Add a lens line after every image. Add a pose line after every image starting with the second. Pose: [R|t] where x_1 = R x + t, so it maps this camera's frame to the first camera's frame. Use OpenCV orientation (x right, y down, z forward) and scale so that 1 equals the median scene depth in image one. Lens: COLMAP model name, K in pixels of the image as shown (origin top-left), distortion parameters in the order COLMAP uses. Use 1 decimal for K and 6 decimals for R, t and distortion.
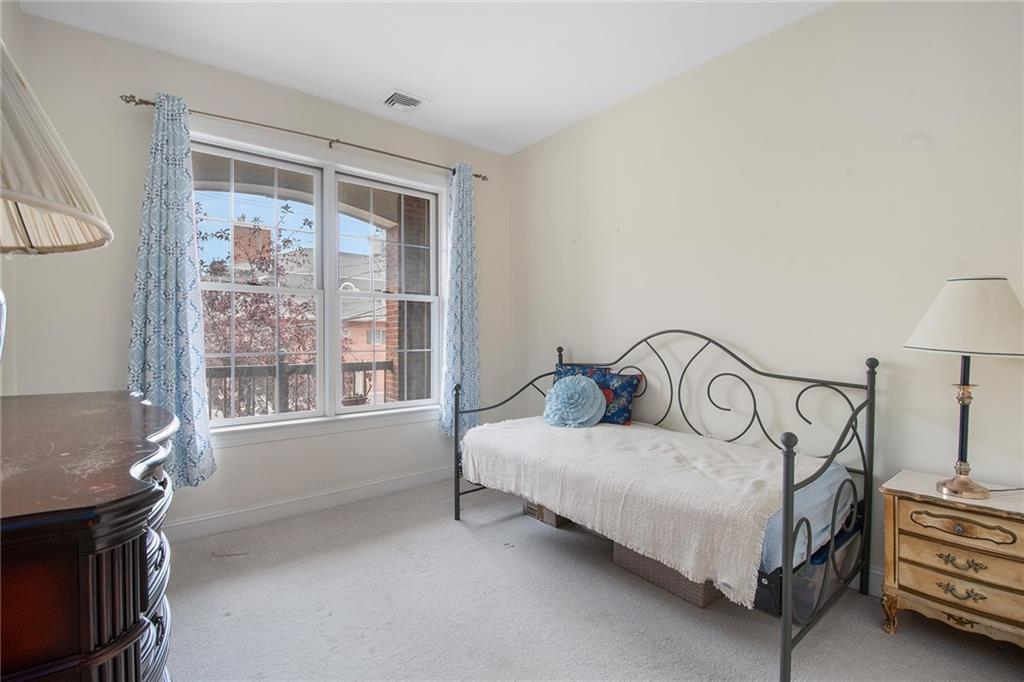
lens RADIAL K [[455.2, 0, 520.7], [0, 455.2, 338.6], [0, 0, 1]] dist [0.004708, -0.001818]
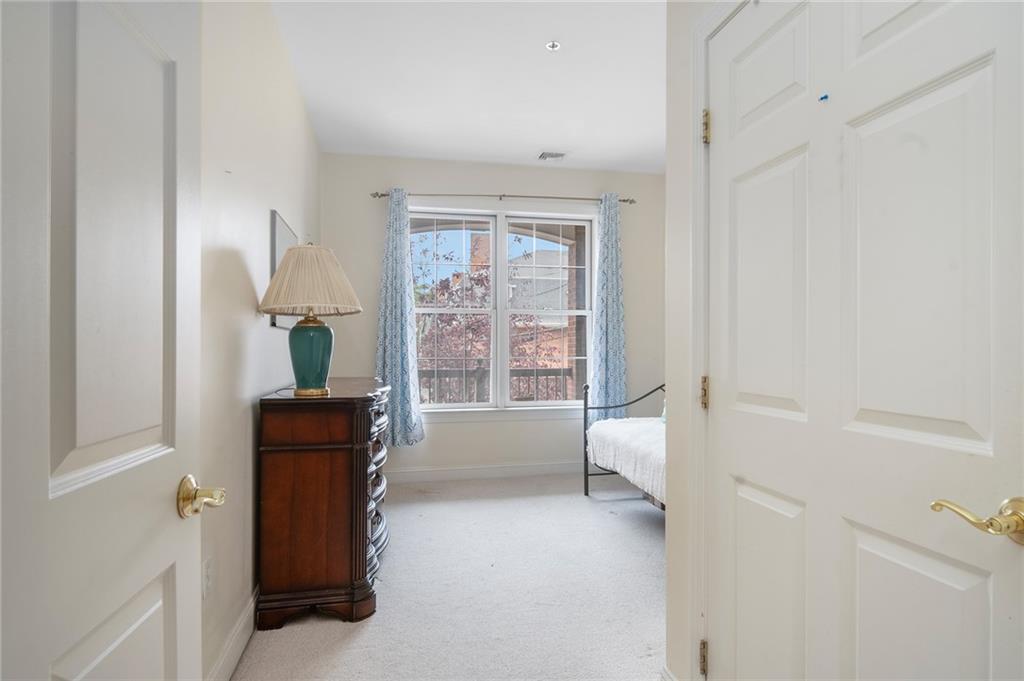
lens RADIAL K [[560.7, 0, 540.9], [0, 560.7, 348.8], [0, 0, 1]] dist [0.035047, 0.000385]
pose [[0.901576, 0.002311, -0.432615, 0.367253], [-0.001481, 0.999996, 0.002255, 0.000080], [0.432618, -0.001393, 0.901576, -0.377535]]
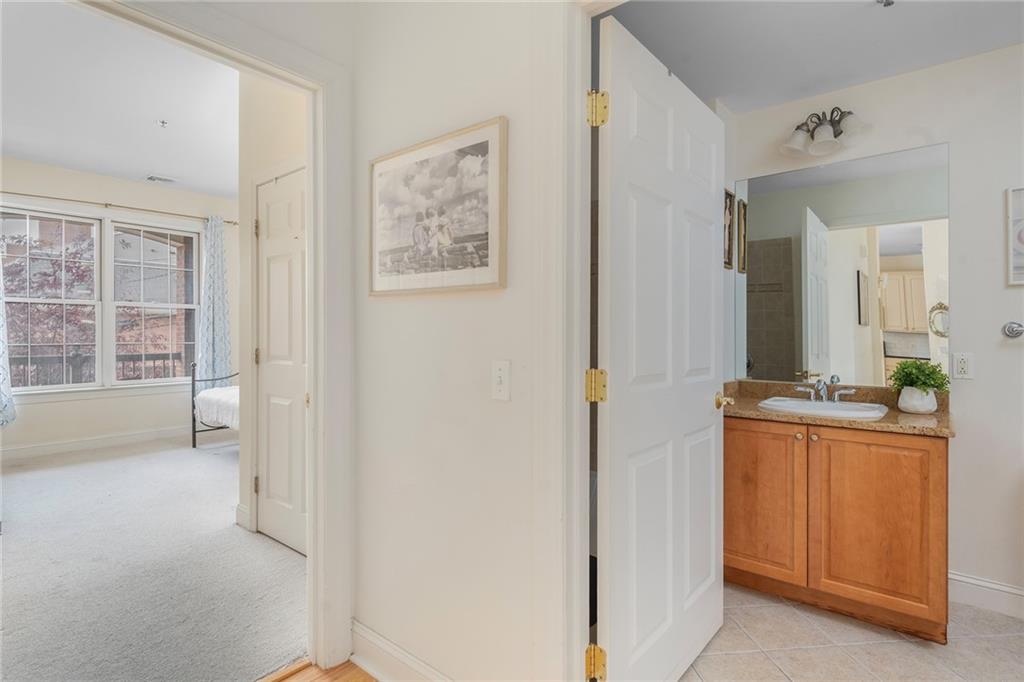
lens RADIAL K [[503.7, 0, 518.8], [0, 503.7, 337.1], [0, 0, 1]] dist [0.008276, -0.003877]
pose [[0.980876, -0.000224, 0.194631, 0.580112], [-0.000482, 0.999993, 0.003581, 0.001415], [-0.194631, -0.003606, 0.980870, -0.881967]]
